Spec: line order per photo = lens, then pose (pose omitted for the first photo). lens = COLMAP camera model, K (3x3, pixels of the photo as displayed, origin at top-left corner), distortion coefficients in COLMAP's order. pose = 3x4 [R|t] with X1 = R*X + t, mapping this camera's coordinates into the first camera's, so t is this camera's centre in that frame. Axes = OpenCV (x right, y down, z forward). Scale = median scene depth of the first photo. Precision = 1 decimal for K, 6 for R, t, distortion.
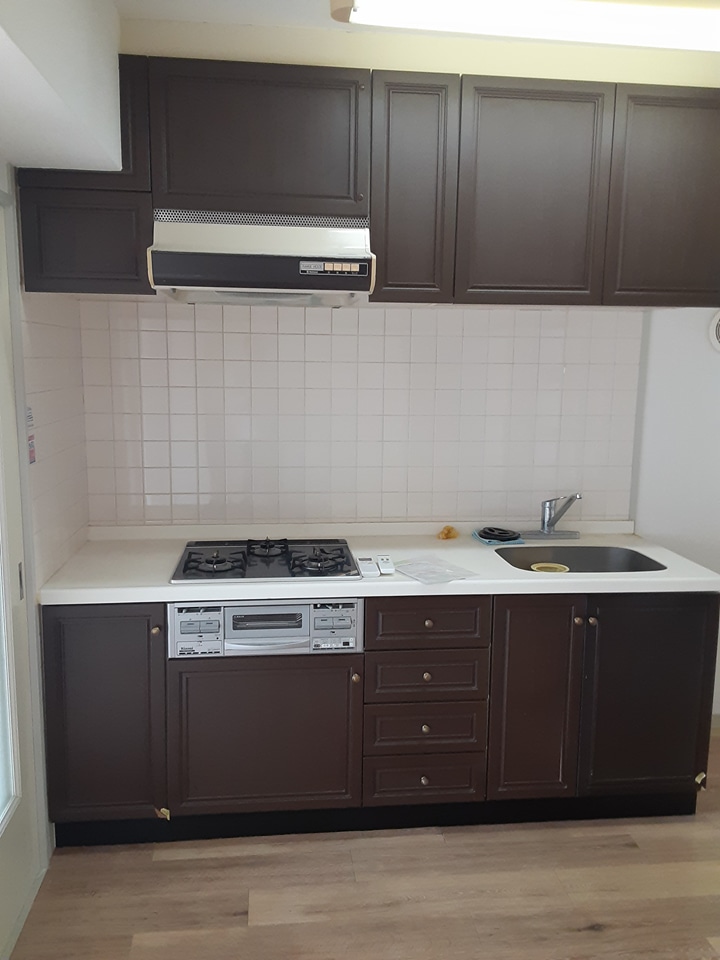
lens RADIAL K [[773.4, 0, 360.8], [0, 773.4, 484.3], [0, 0, 1]] dist [0.100661, -0.127036]
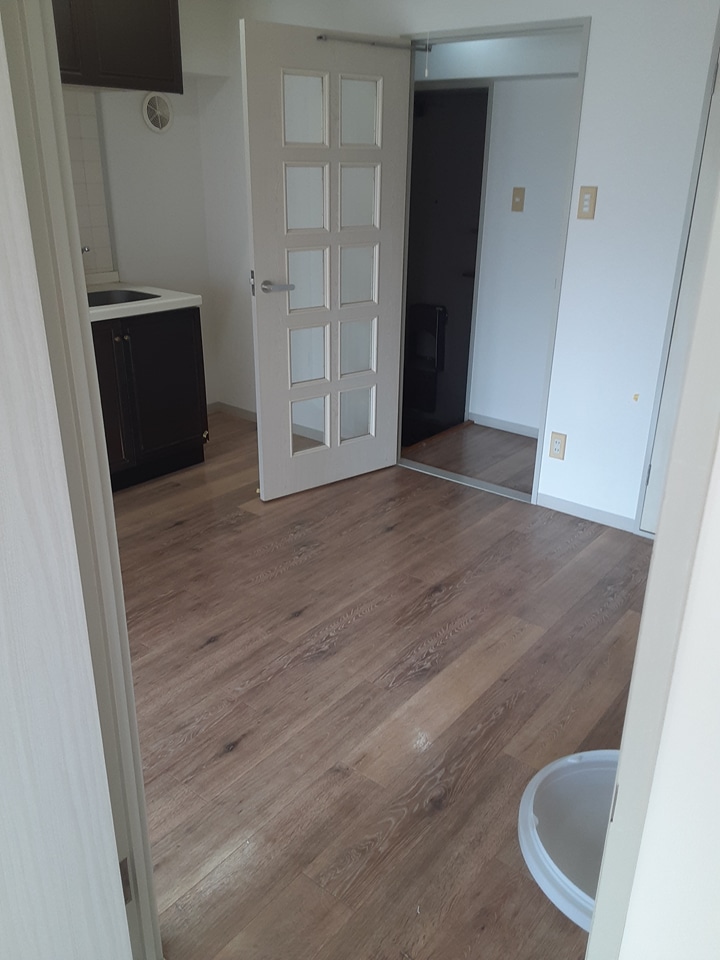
lens RADIAL K [[773.4, 0, 360.8], [0, 773.4, 484.3], [0, 0, 1]] dist [0.100661, -0.127036]
pose [[0.712051, -0.278103, 0.644703, -0.361791], [0.107923, 0.950653, 0.290882, 0.061212], [-0.693784, -0.137545, 0.706927, -0.293809]]
